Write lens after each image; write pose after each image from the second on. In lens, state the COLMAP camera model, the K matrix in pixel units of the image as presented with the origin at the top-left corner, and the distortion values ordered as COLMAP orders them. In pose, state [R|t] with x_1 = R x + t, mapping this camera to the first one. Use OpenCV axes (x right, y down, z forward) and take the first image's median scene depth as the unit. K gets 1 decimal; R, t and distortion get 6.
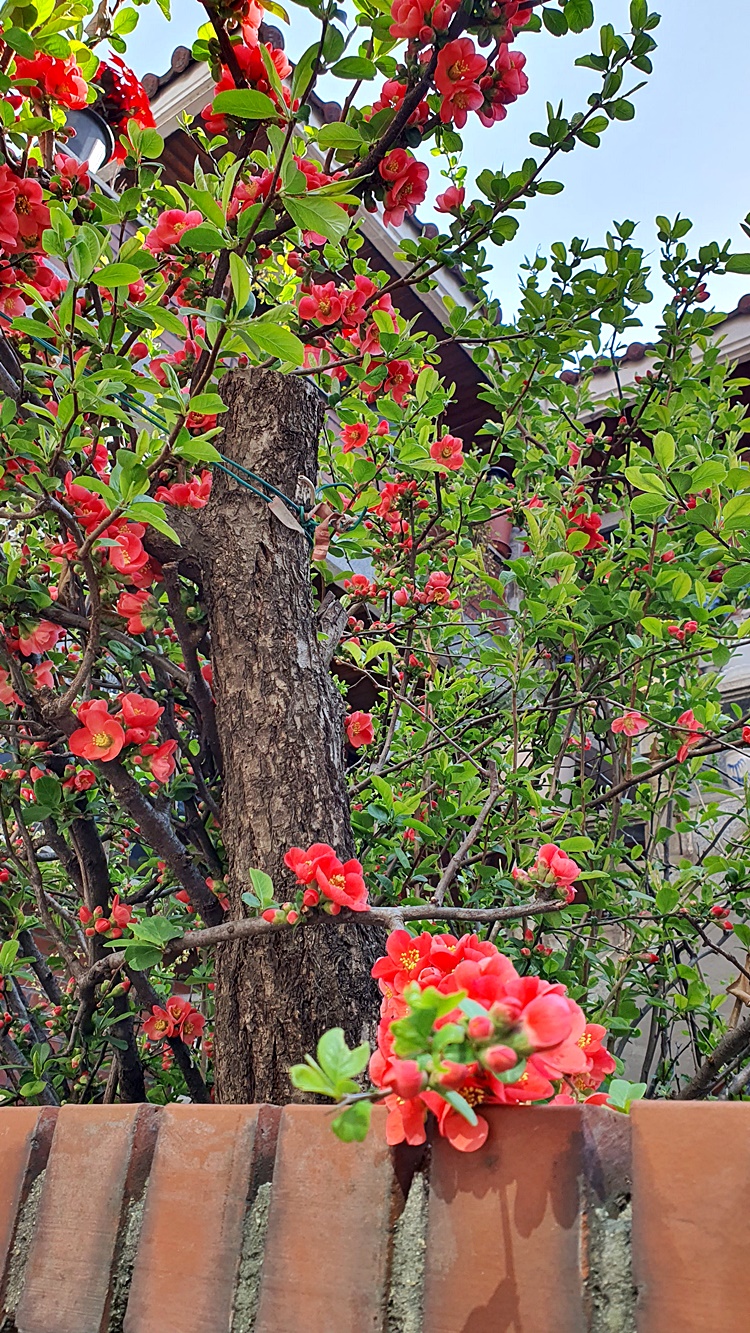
lens RADIAL K [[1039.6, 0, 375.0], [0, 1039.6, 666.5], [0, 0, 1]] dist [0.002136, 0.051180]
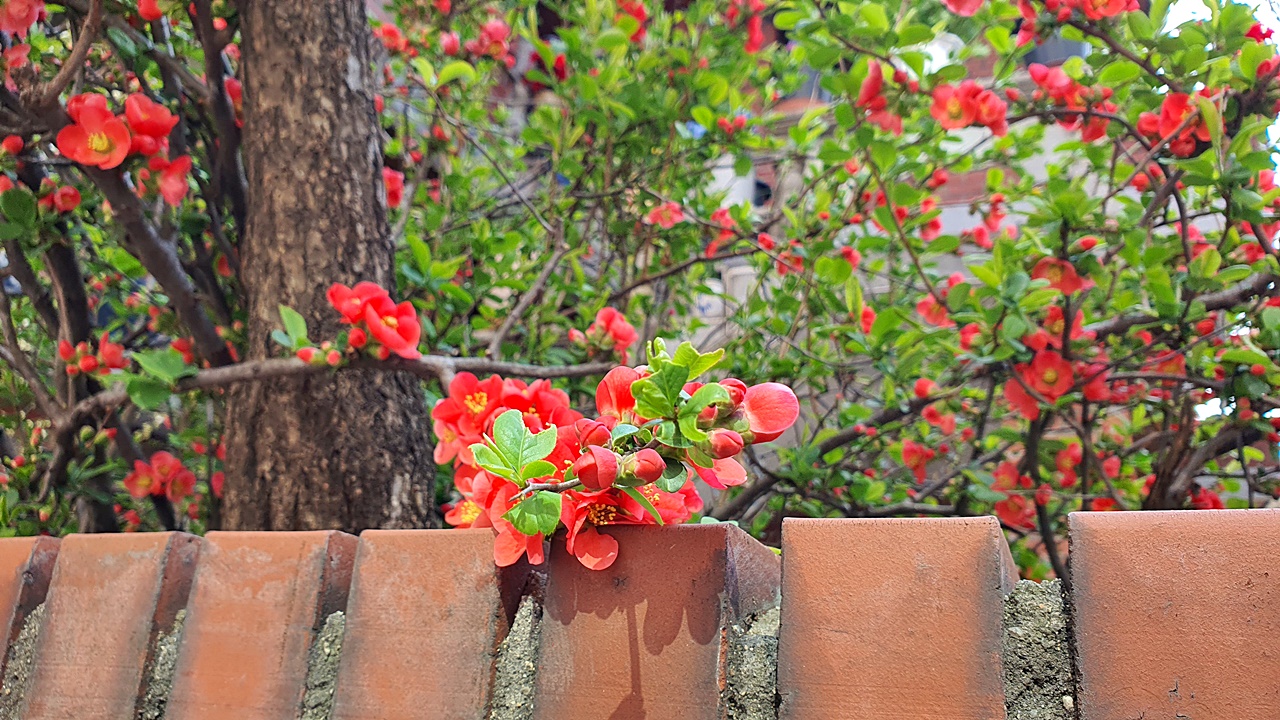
lens RADIAL K [[1021.3, 0, 640.0], [0, 1021.3, 360.0], [0, 0, 1]] dist [0.004117, -0.014675]
pose [[0.960089, 0.071656, 0.270359, -0.092810], [-0.118875, 0.979516, 0.162532, 0.097423], [-0.253175, -0.188184, 0.948941, 0.128831]]
